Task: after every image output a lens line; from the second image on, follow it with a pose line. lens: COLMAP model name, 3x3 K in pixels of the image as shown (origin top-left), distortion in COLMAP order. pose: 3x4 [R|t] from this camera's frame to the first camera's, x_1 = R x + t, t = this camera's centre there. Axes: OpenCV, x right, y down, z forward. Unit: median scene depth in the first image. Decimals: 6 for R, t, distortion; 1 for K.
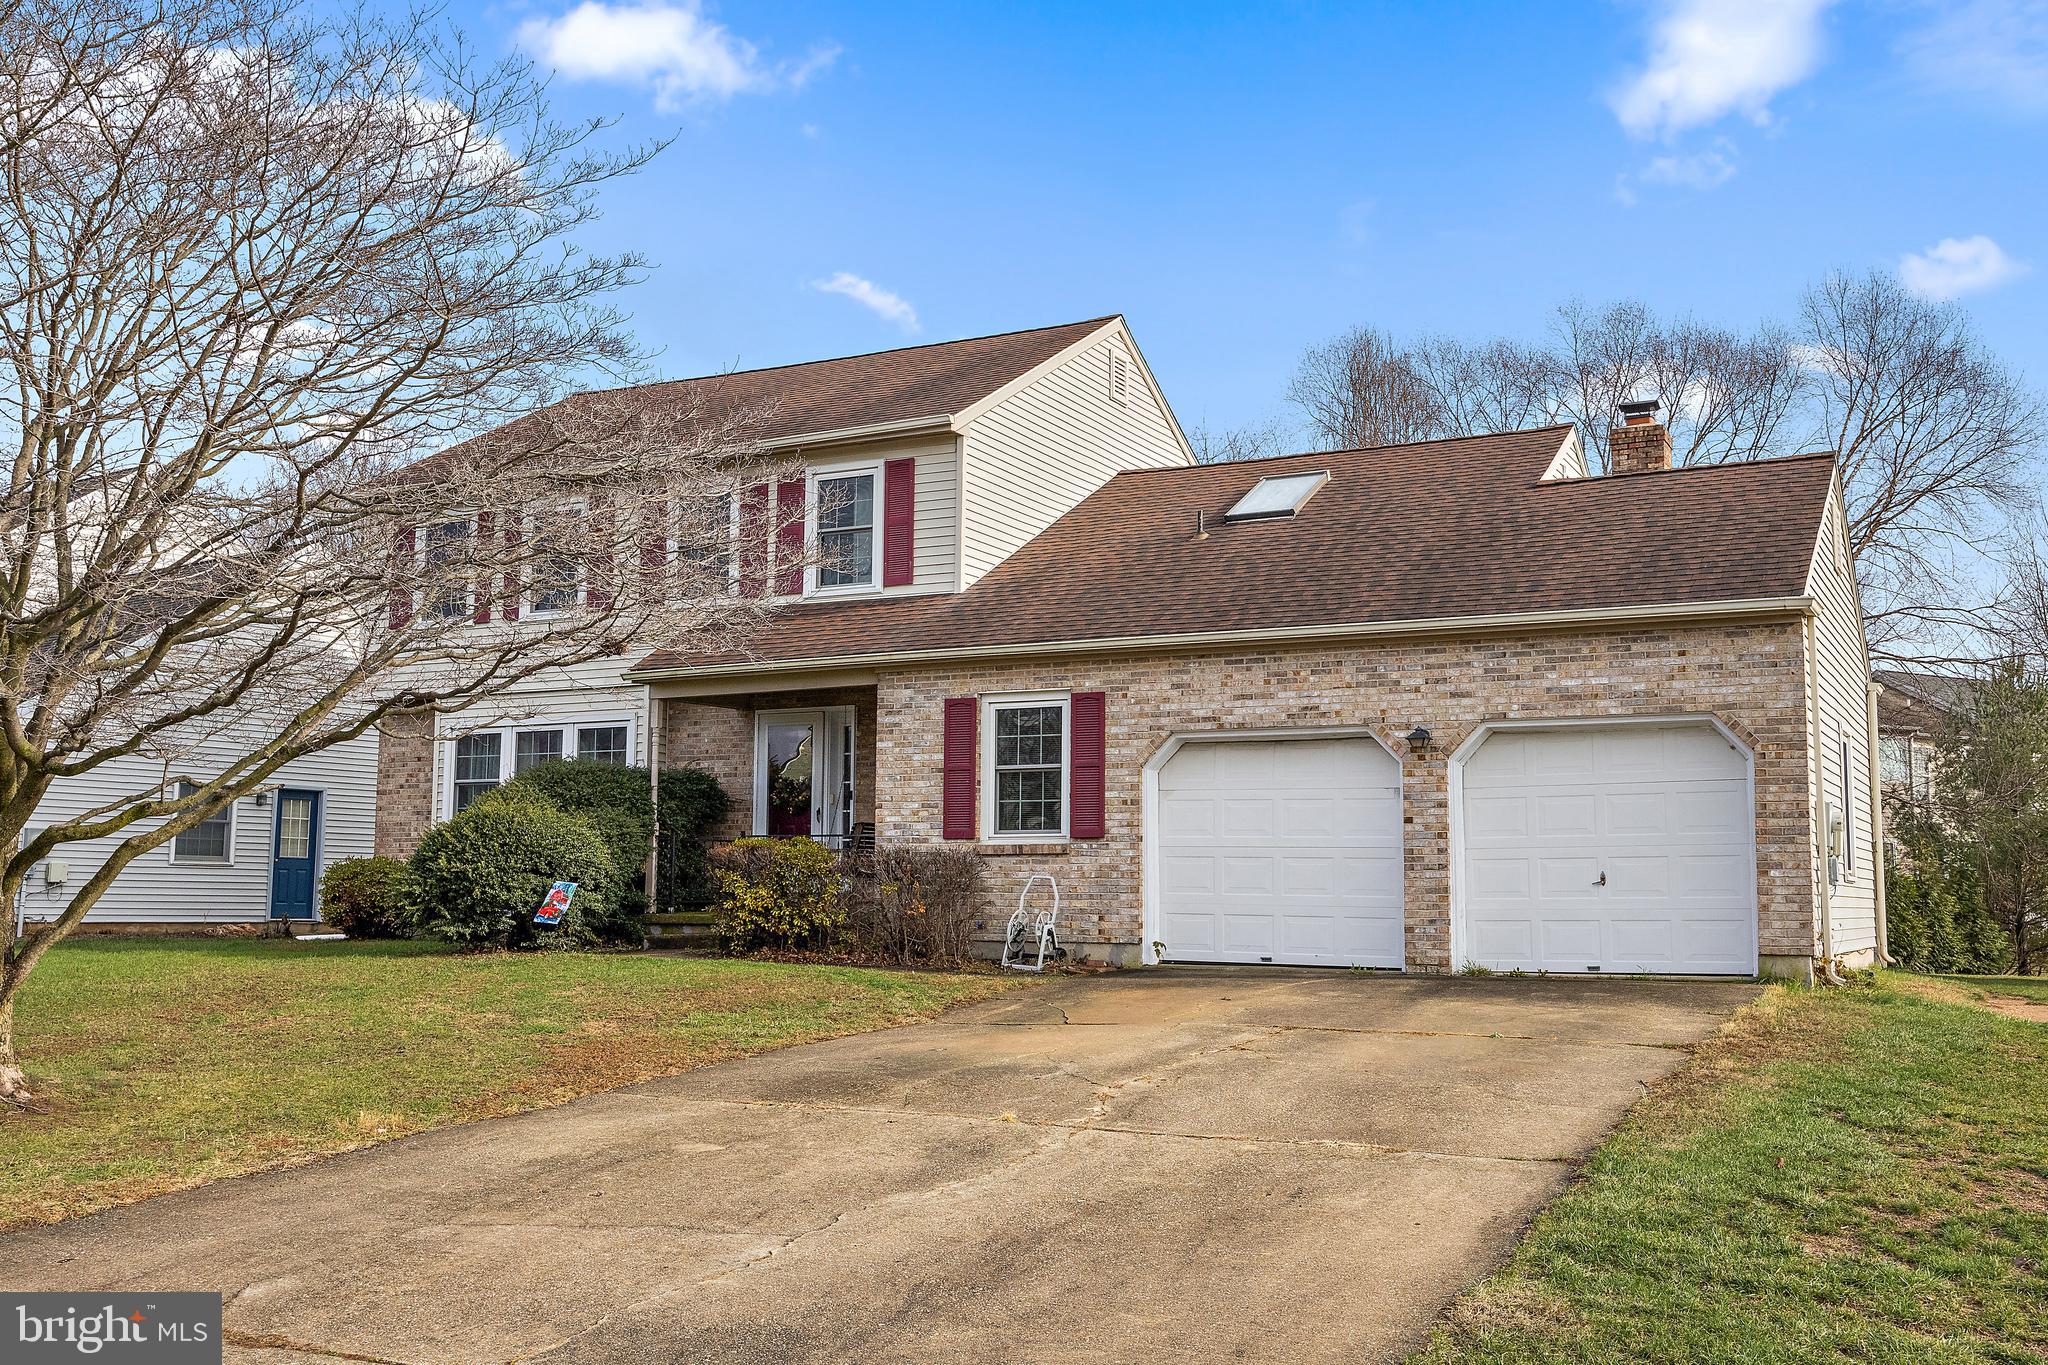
lens RADIAL K [[1963.1, 0, 1024.0], [0, 1963.1, 682.5], [0, 0, 1]] dist [-0.091016, -0.001194]
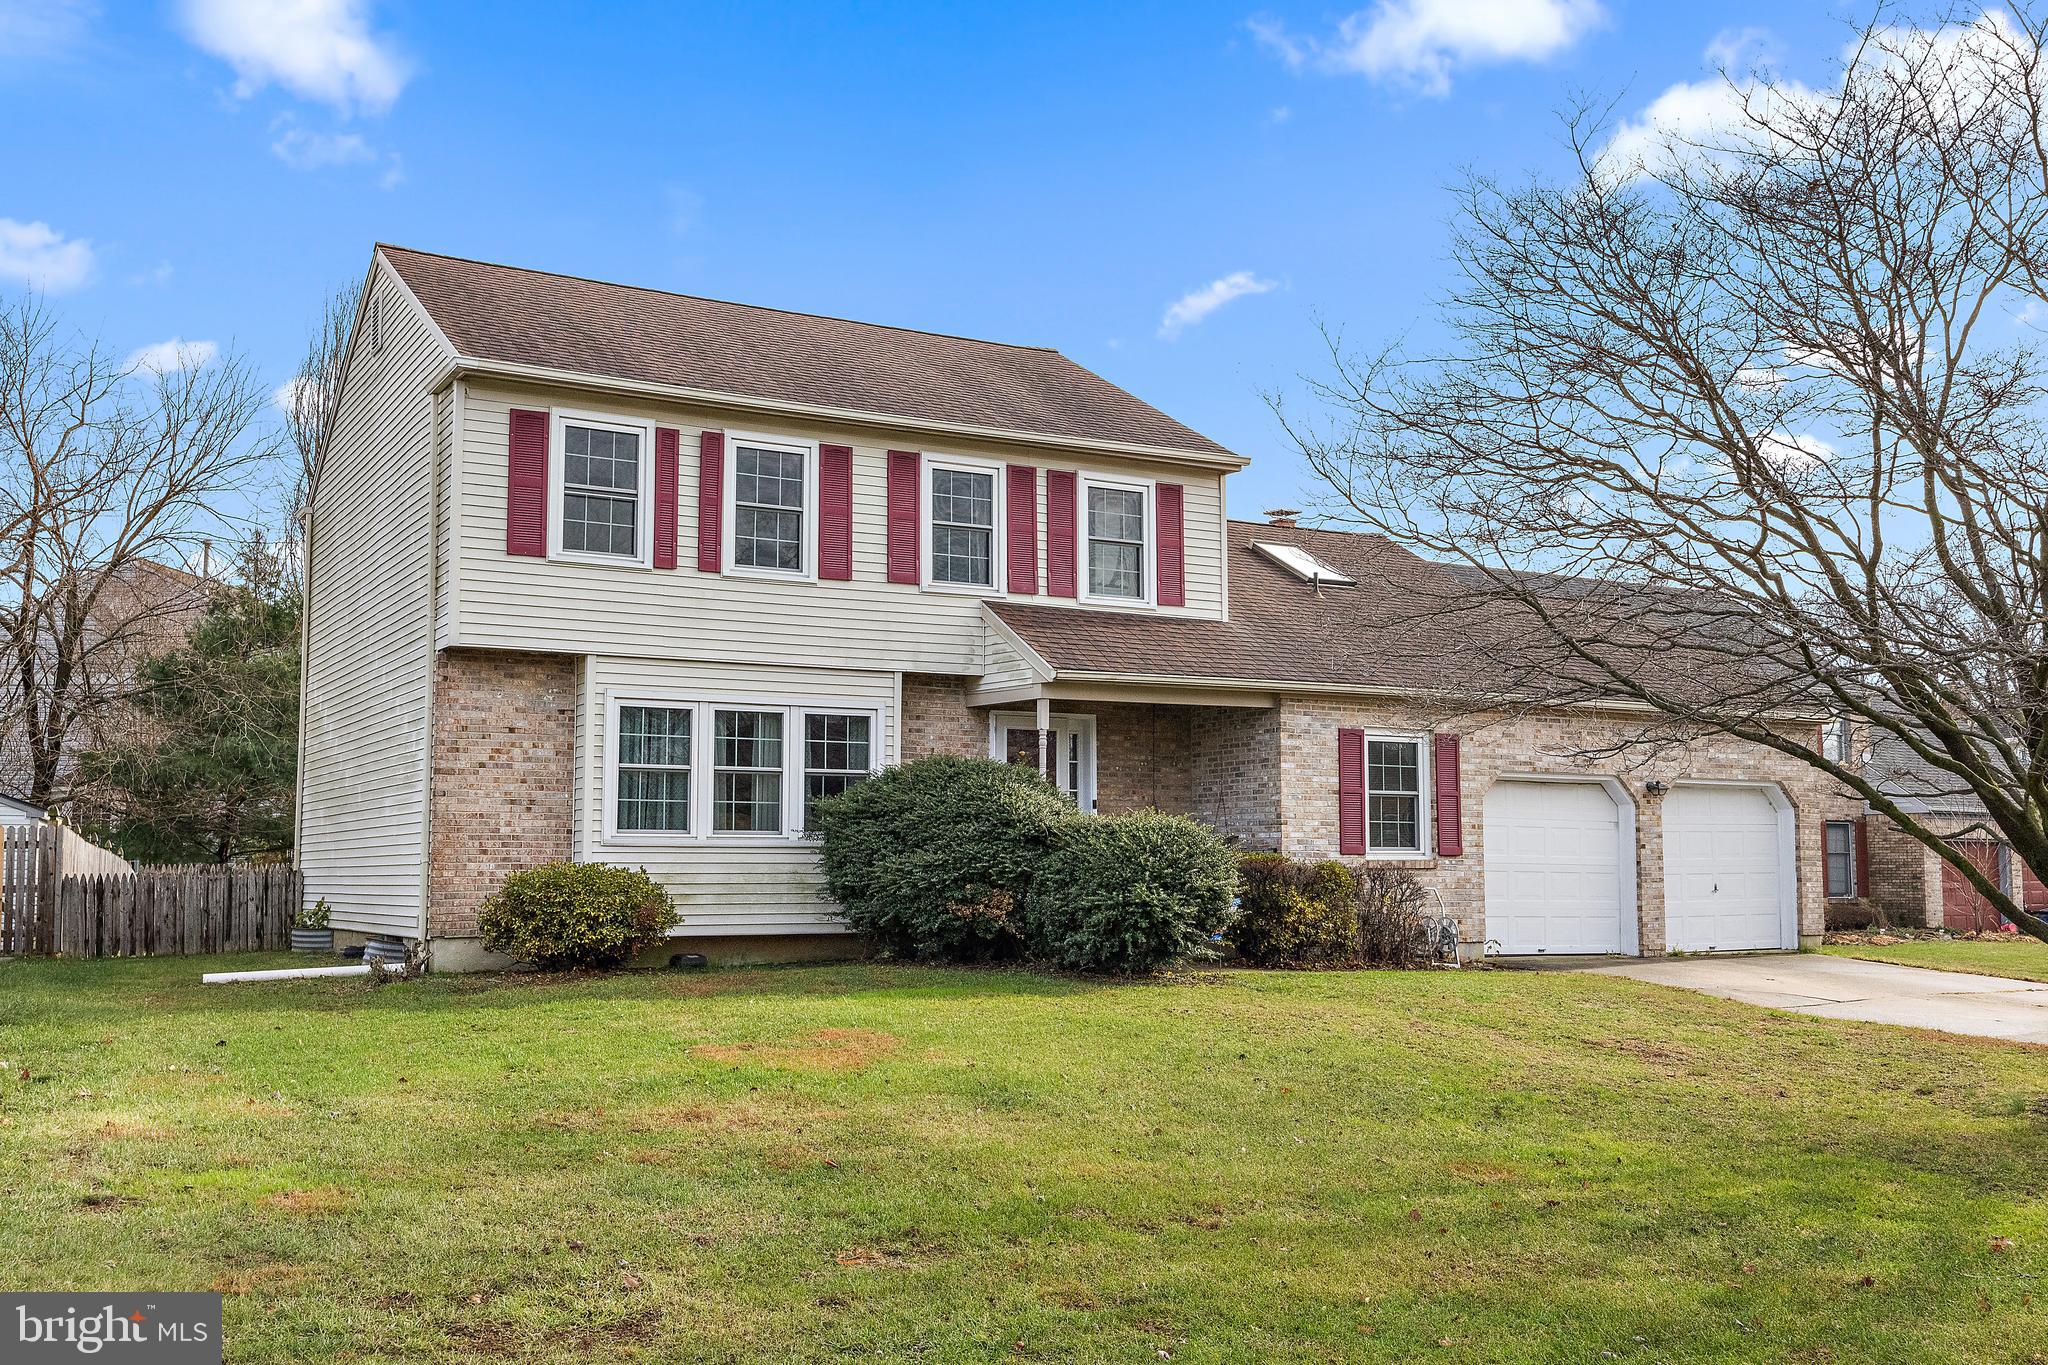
lens RADIAL K [[1963.1, 0, 1024.0], [0, 1963.1, 682.5], [0, 0, 1]] dist [-0.091016, -0.001194]
pose [[0.544501, 0.078247, 0.835102, -1.108181], [-0.091725, 0.995223, -0.033444, 0.037483], [-0.833730, -0.058389, 0.549077, 0.562134]]
